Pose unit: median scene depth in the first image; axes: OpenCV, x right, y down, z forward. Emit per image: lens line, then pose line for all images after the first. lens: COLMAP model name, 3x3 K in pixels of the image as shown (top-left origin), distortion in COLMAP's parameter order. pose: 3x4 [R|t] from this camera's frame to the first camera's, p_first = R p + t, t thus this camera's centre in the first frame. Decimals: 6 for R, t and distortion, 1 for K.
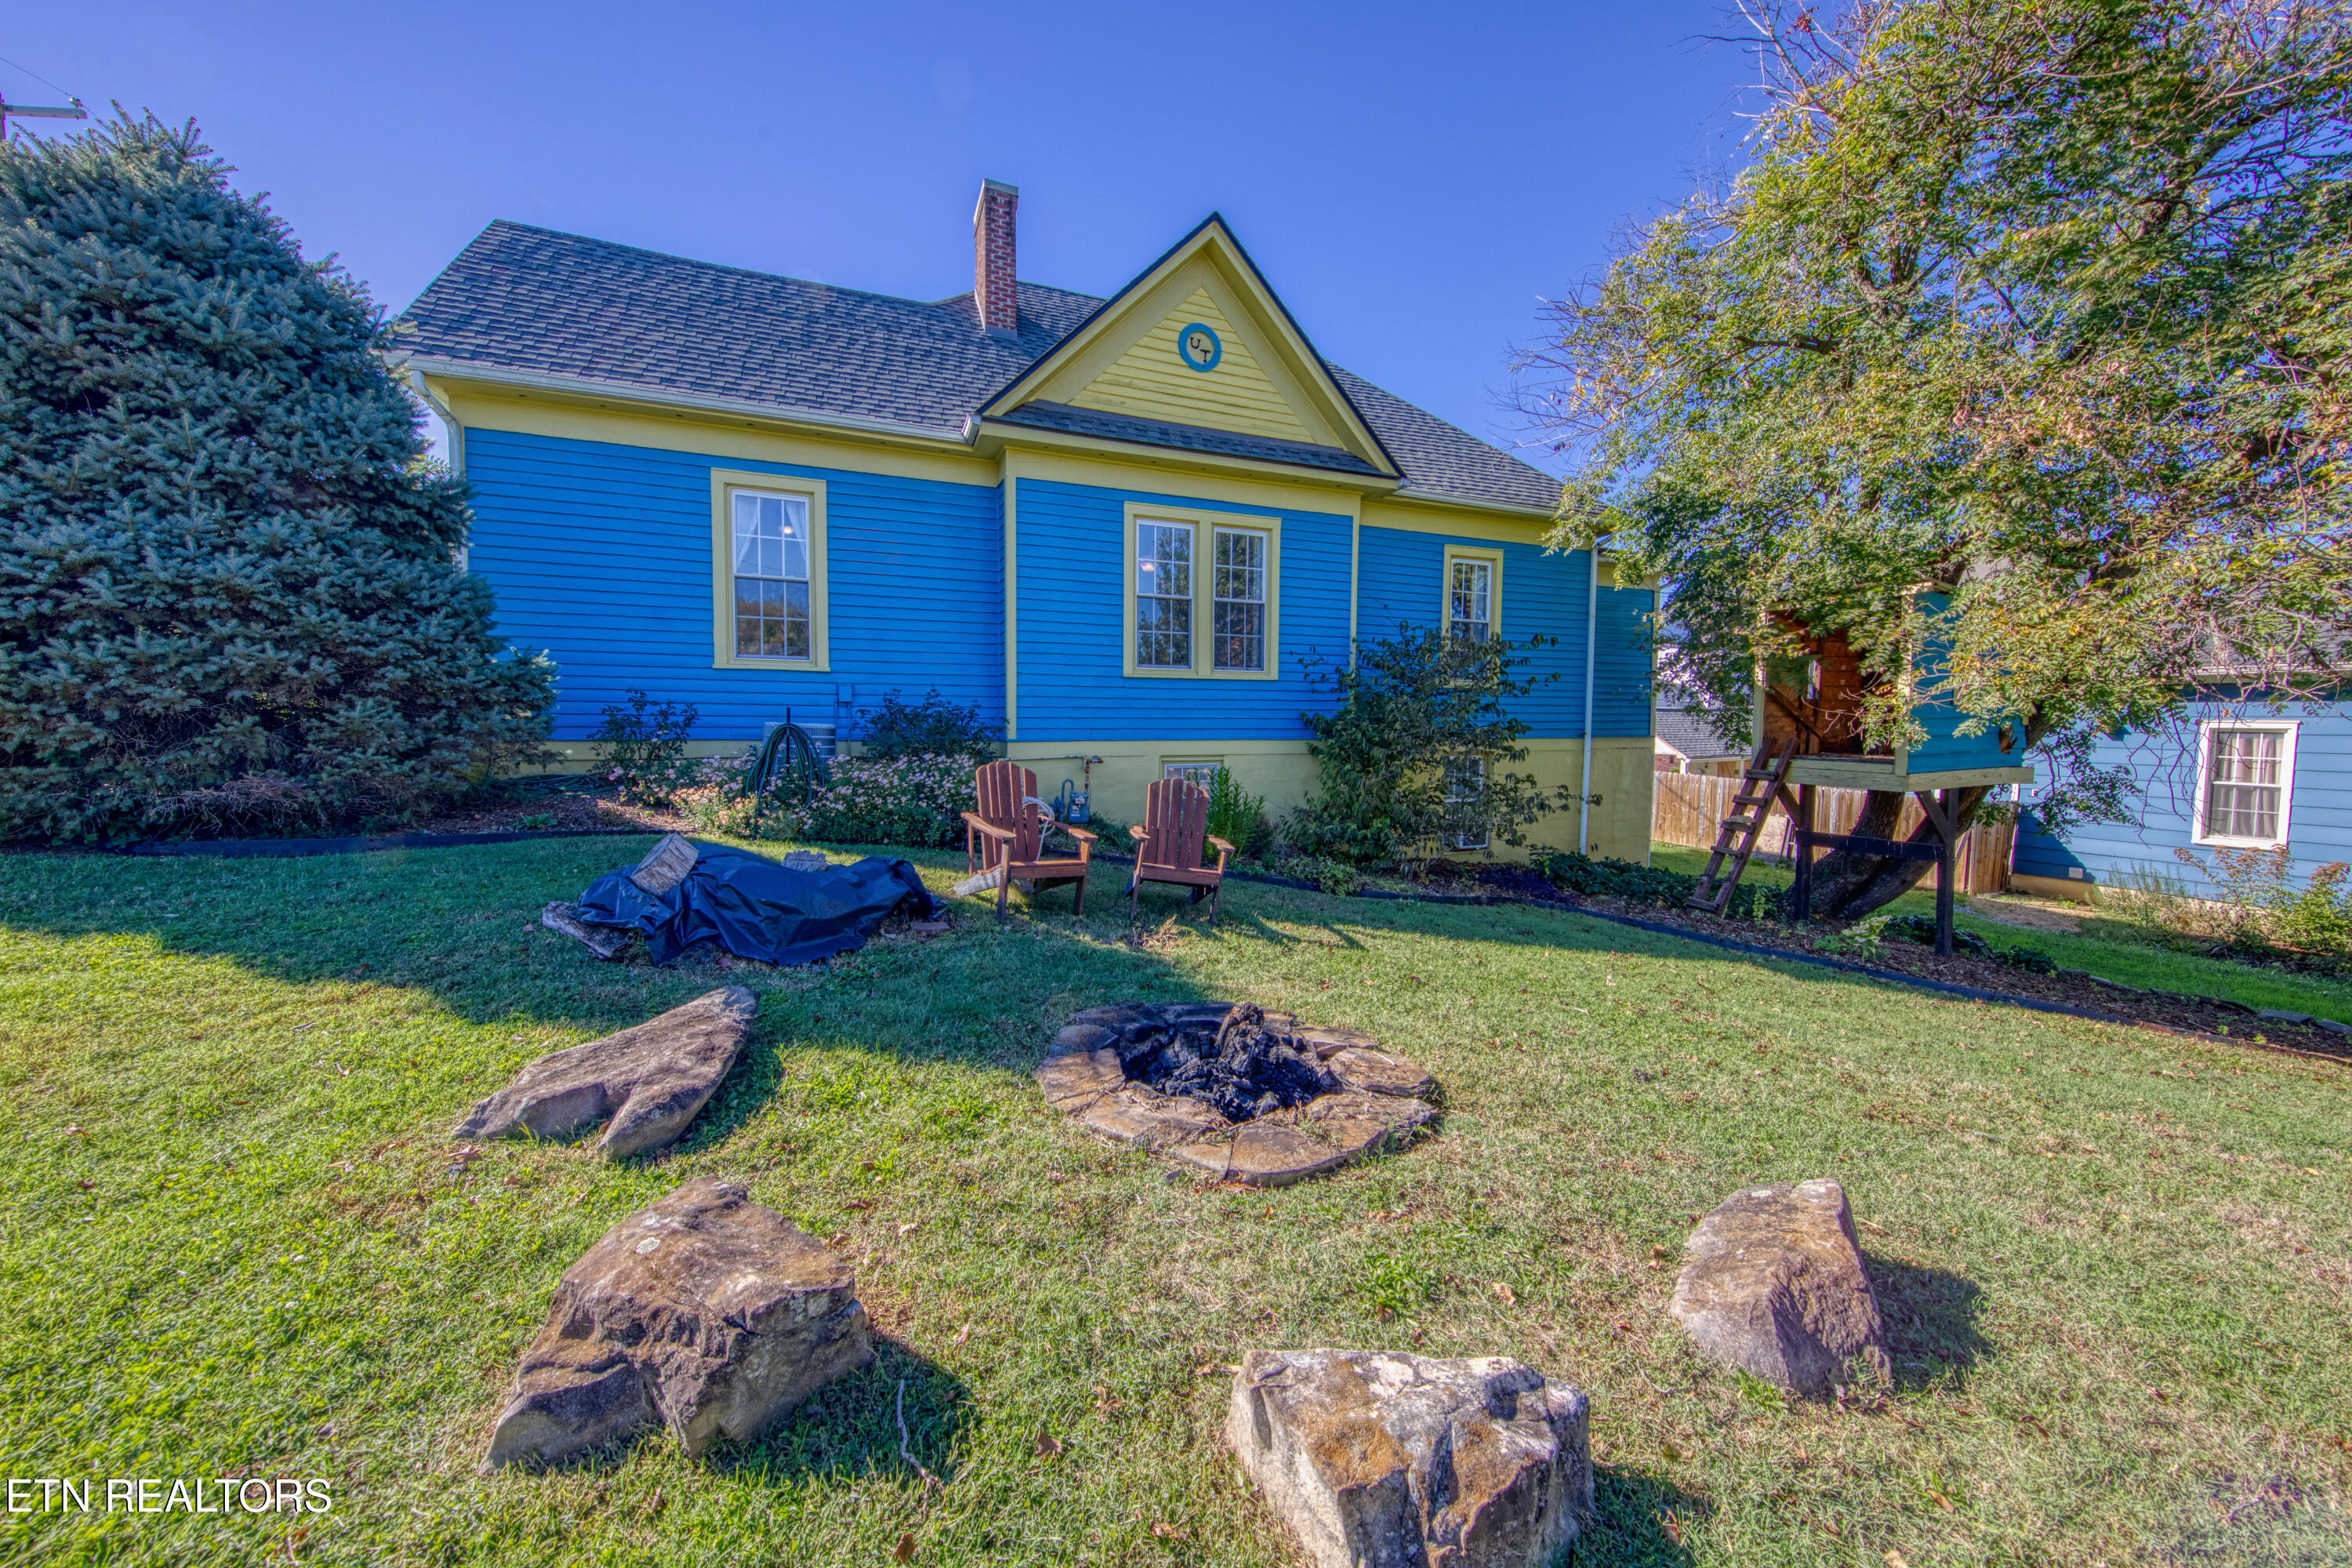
lens RADIAL K [[780.9, 0, 1172.1], [0, 780.9, 758.8], [0, 0, 1]] dist [-0.008263, -0.000068]
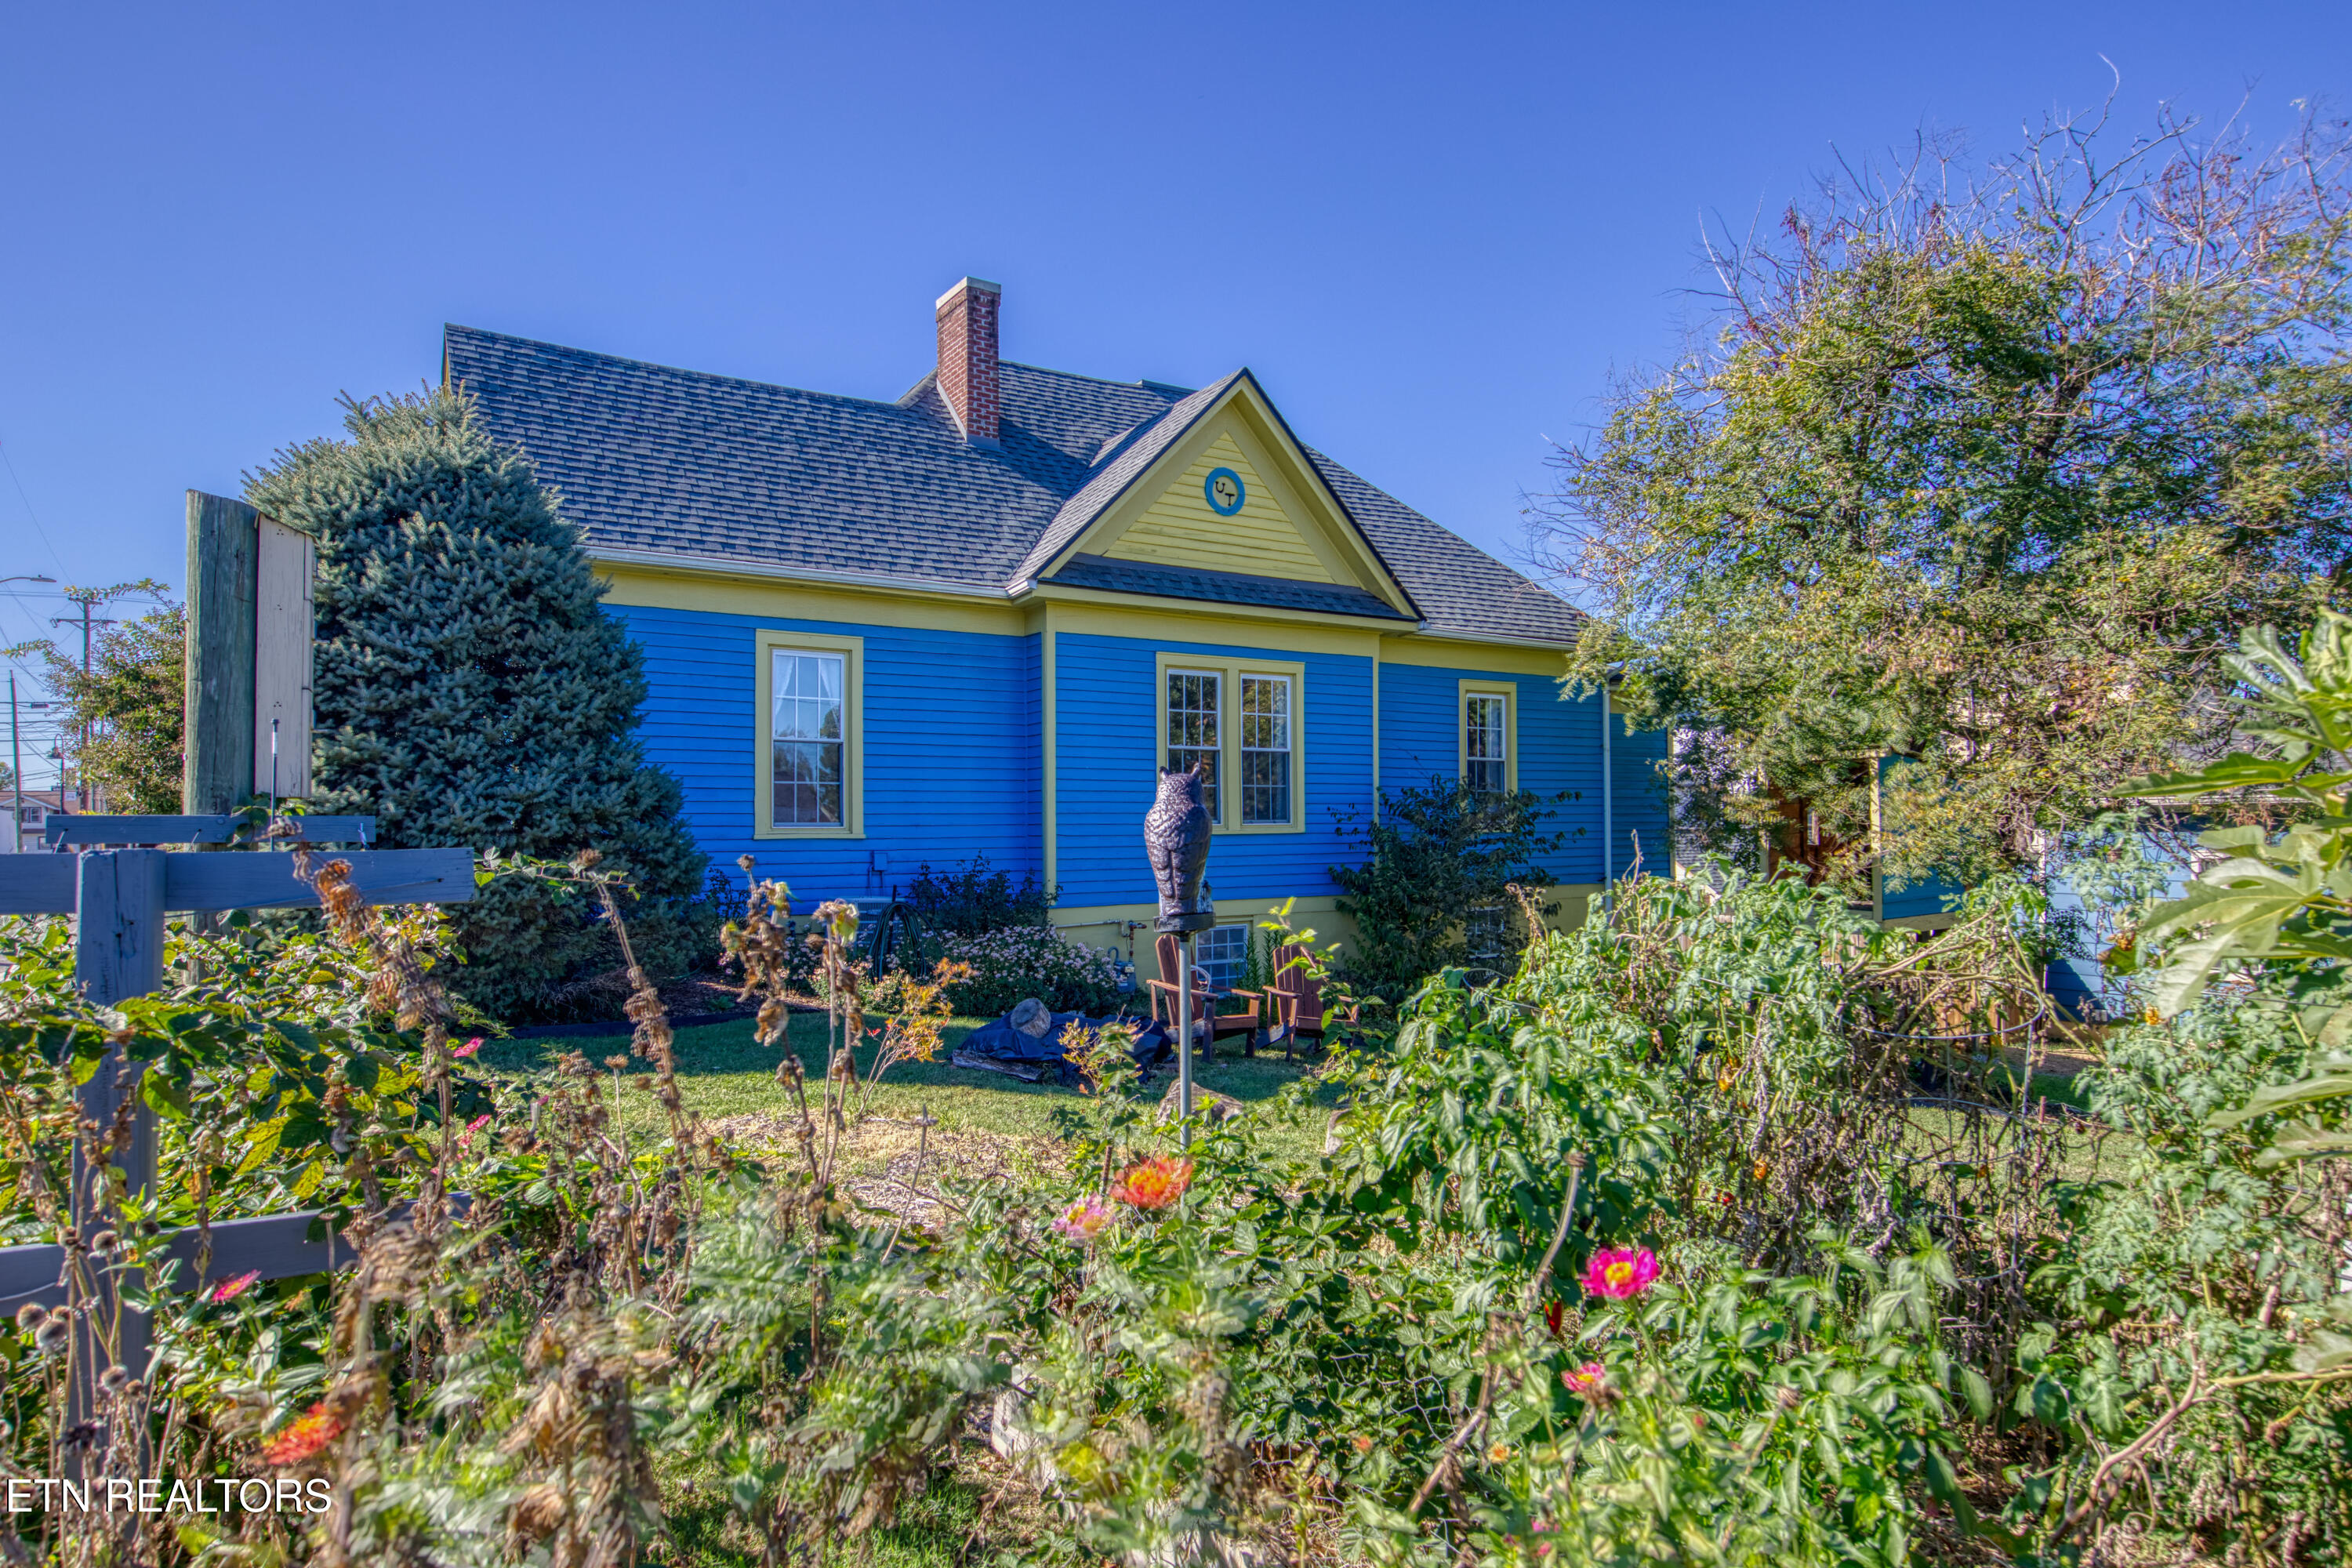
lens RADIAL K [[1421.0, 0, 1176.0], [0, 1421.0, 784.0], [0, 0, 1]] dist [-0.025302, -0.000026]
pose [[0.978405, -0.008396, 0.206529, -0.383774], [0.024255, 0.996935, -0.074378, -0.037708], [-0.205271, 0.077781, 0.975609, -0.663632]]
